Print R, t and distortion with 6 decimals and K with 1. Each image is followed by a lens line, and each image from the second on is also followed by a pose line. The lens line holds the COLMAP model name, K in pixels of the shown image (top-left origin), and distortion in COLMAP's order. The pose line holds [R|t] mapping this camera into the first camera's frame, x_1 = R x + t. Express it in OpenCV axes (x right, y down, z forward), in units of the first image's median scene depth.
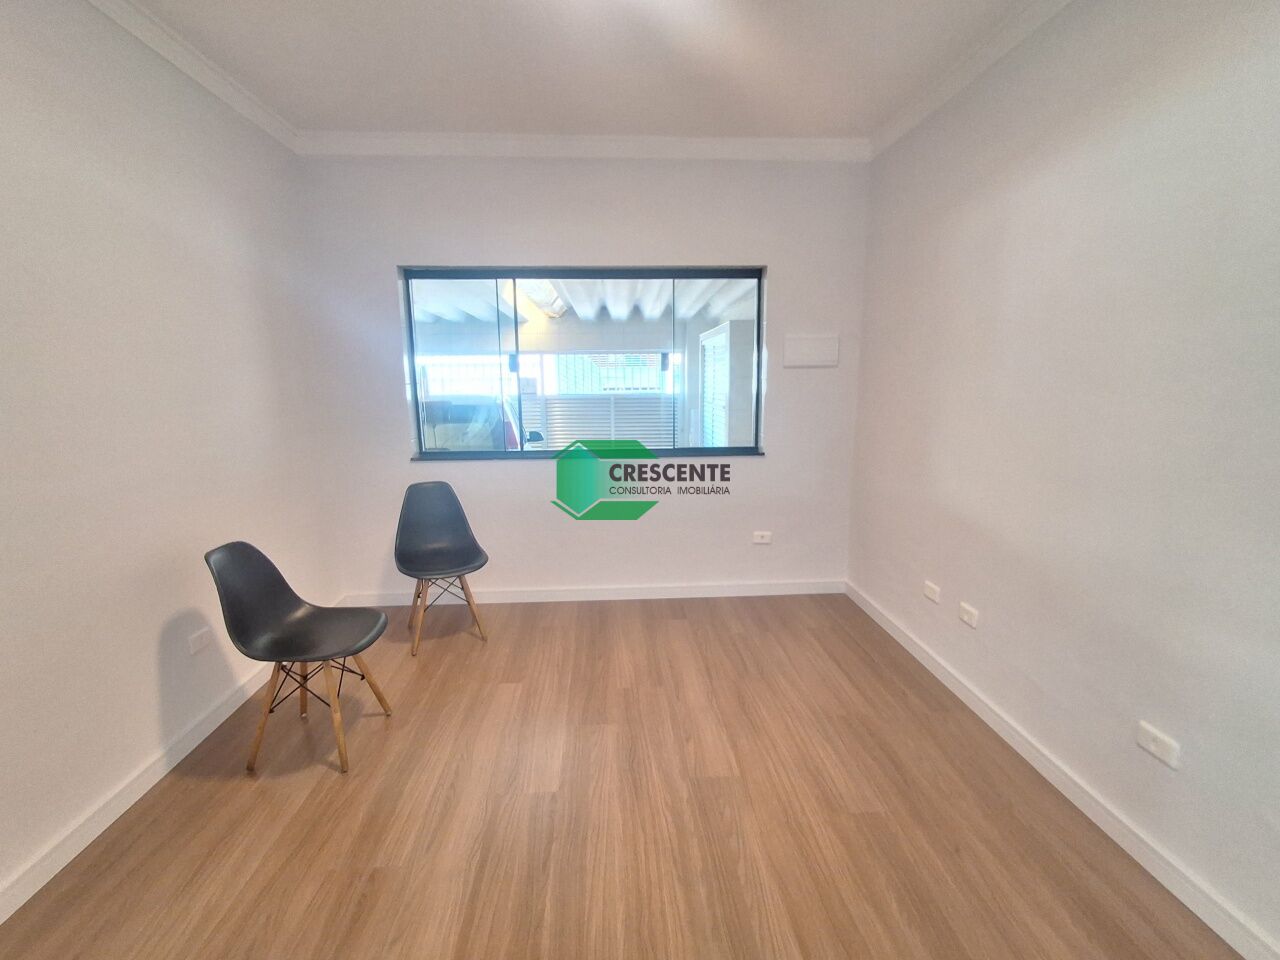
lens RADIAL K [[582.1, 0, 638.0], [0, 582.1, 476.8], [0, 0, 1]] dist [0.000476, 0.002336]
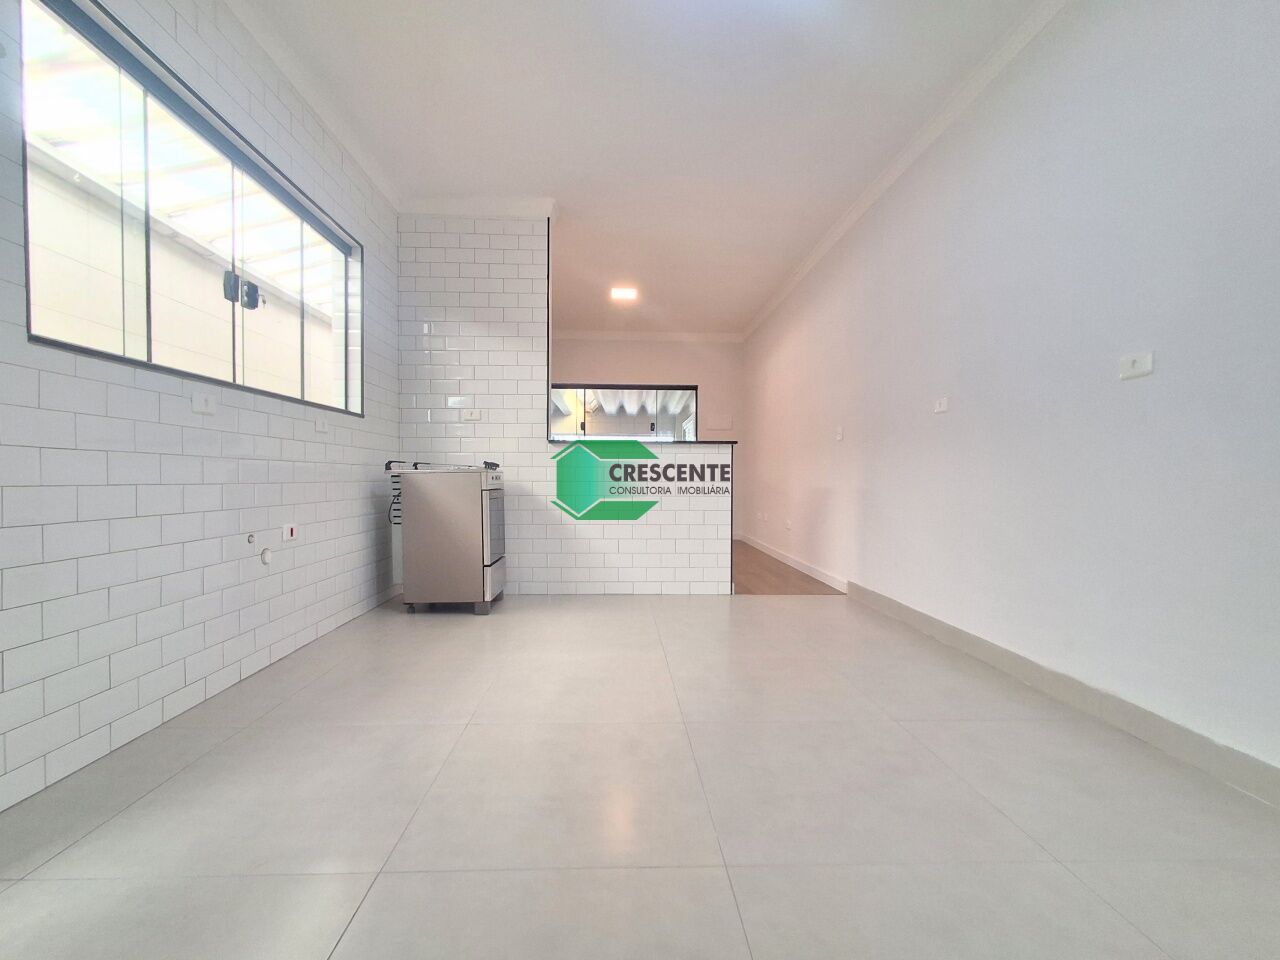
lens RADIAL K [[582.1, 0, 640.2], [0, 582.1, 481.9], [0, 0, 1]] dist [0.000476, 0.002336]
pose [[0.999714, 0.018064, -0.015655, 0.026587], [-0.020440, 0.985569, -0.168033, 0.241420], [0.012393, 0.168305, 0.985657, -0.717509]]
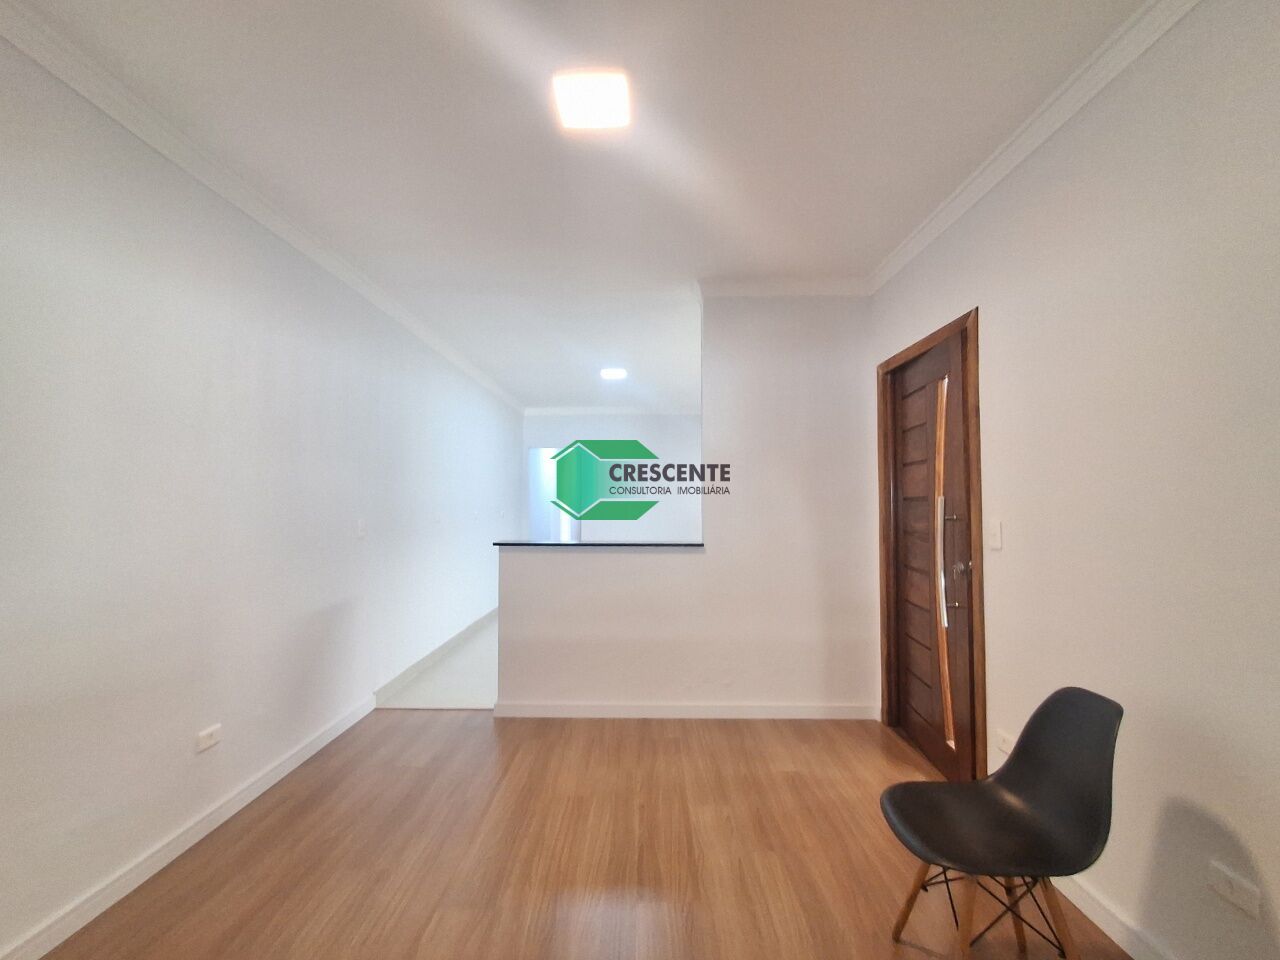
lens RADIAL K [[582.1, 0, 640.3], [0, 582.1, 478.7], [0, 0, 1]] dist [0.000476, 0.002336]
pose [[-0.997802, 0.016091, 0.064277, -0.192926], [0.024663, 0.990554, 0.134887, -0.246149], [-0.061499, 0.136176, -0.988774, 1.652984]]
